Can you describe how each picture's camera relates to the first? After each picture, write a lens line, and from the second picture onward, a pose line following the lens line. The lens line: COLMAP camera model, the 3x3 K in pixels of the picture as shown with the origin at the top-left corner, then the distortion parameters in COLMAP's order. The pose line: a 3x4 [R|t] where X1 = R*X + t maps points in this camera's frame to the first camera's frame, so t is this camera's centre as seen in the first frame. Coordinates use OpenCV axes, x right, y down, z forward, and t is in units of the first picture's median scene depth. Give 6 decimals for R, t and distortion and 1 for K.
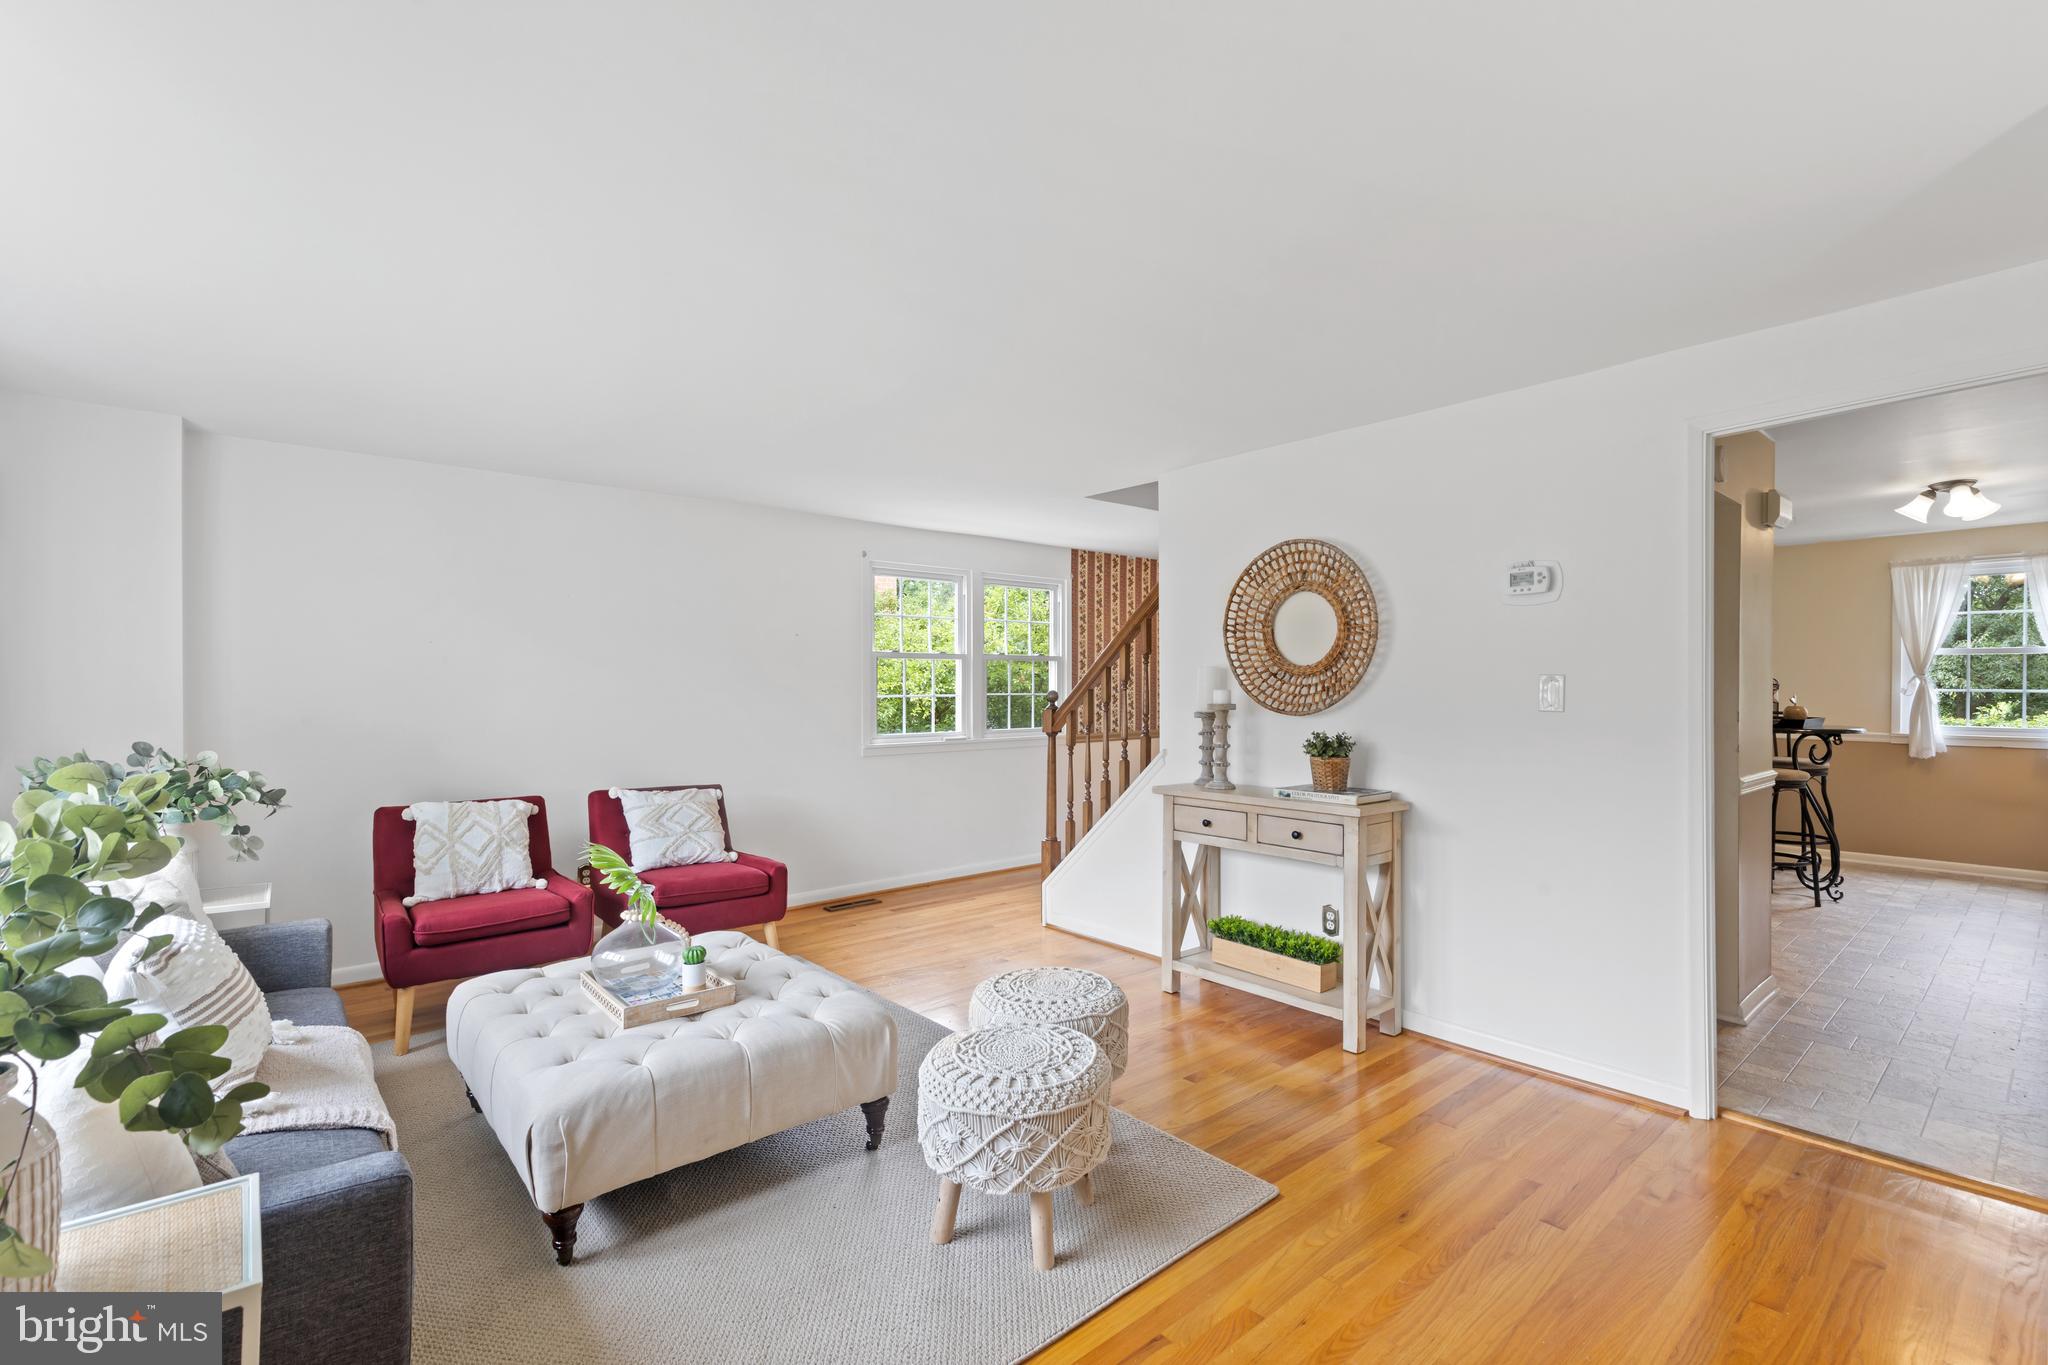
lens RADIAL K [[924.0, 0, 1032.5], [0, 924.0, 678.5], [0, 0, 1]] dist [0.008431, -0.002453]
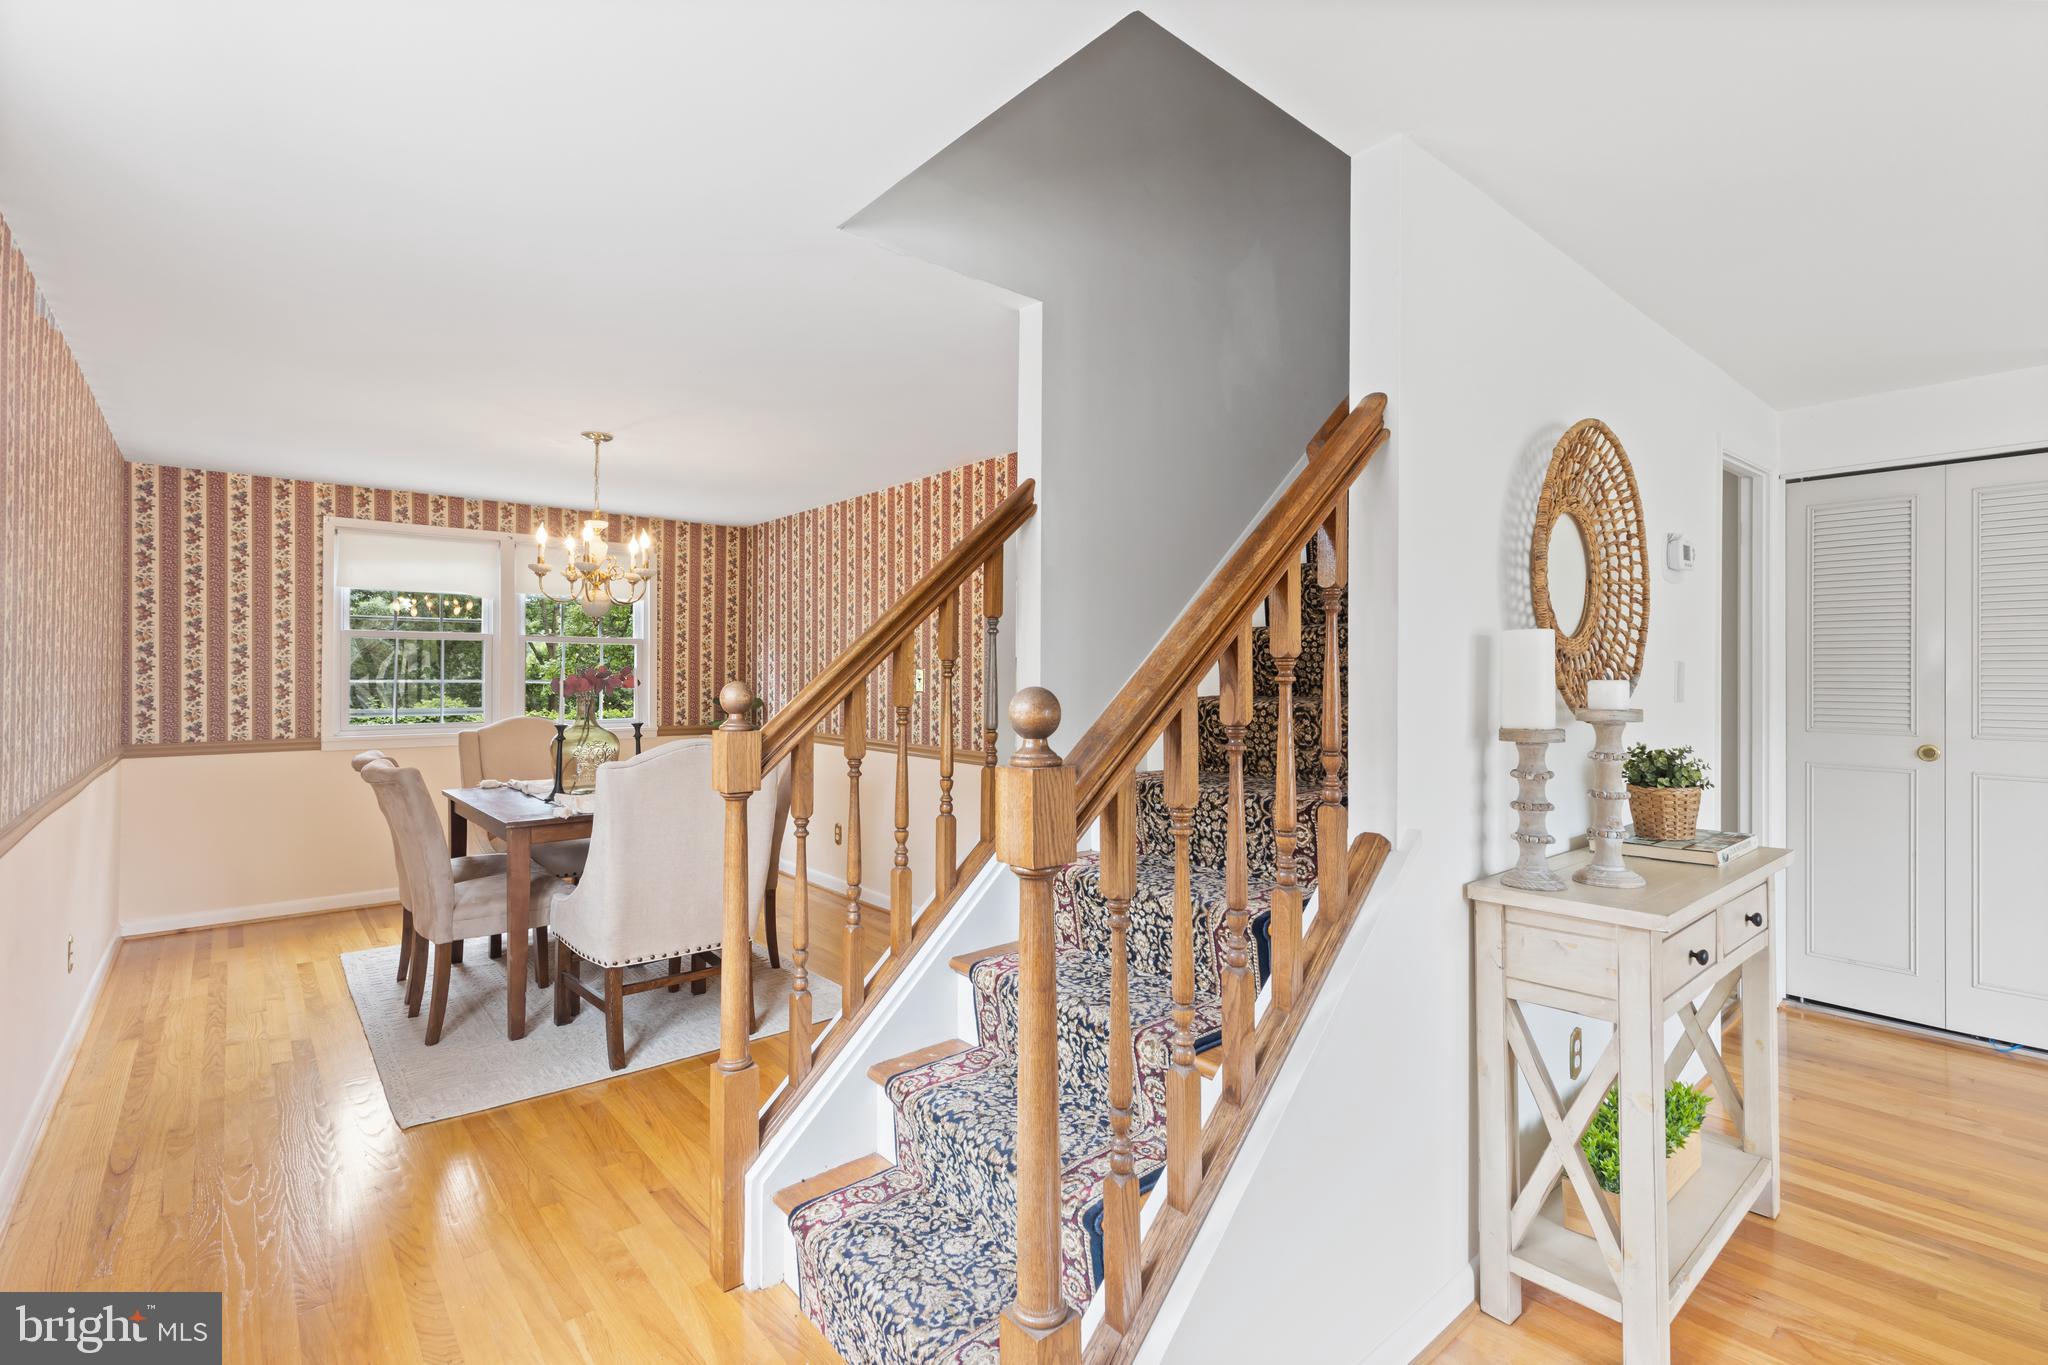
lens RADIAL K [[924.0, 0, 1023.3], [0, 924.0, 667.6], [0, 0, 1]] dist [0.008431, -0.002453]
pose [[0.007265, 0.007171, 0.999948, -0.280068], [-0.001350, 0.999973, -0.007162, 0.008465], [-0.999973, -0.001298, 0.007275, 1.270824]]
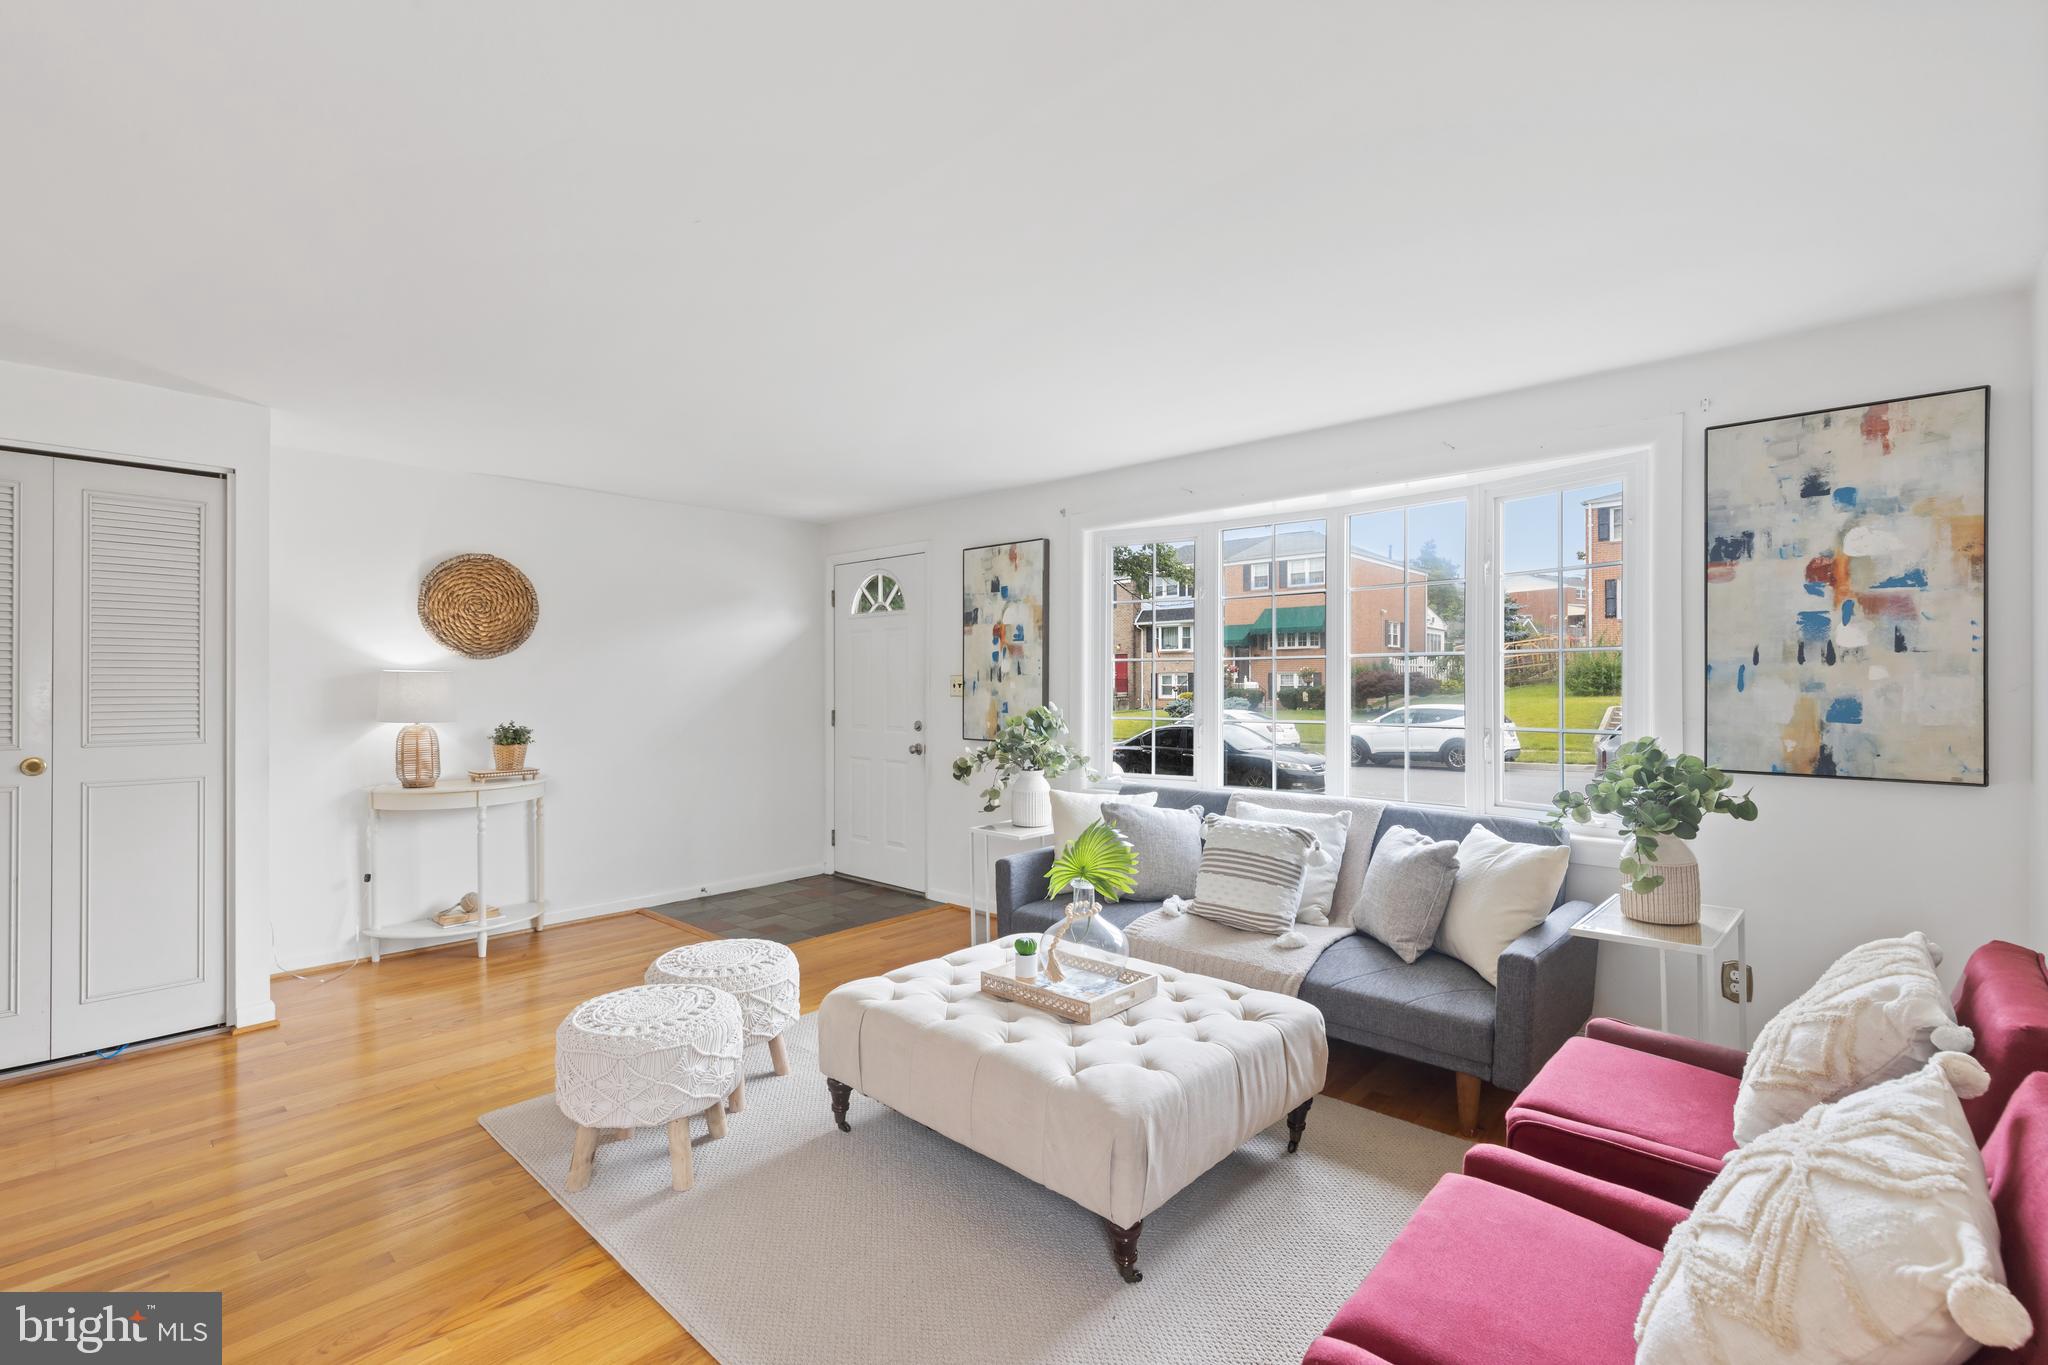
lens RADIAL K [[924.0, 0, 1034.5], [0, 924.0, 685.8], [0, 0, 1]] dist [0.008431, -0.002453]
pose [[-0.993102, -0.000160, -0.117254, -0.169881], [-0.000662, 0.999991, 0.004241, 0.007220], [0.117252, 0.004289, -0.993093, 1.321108]]
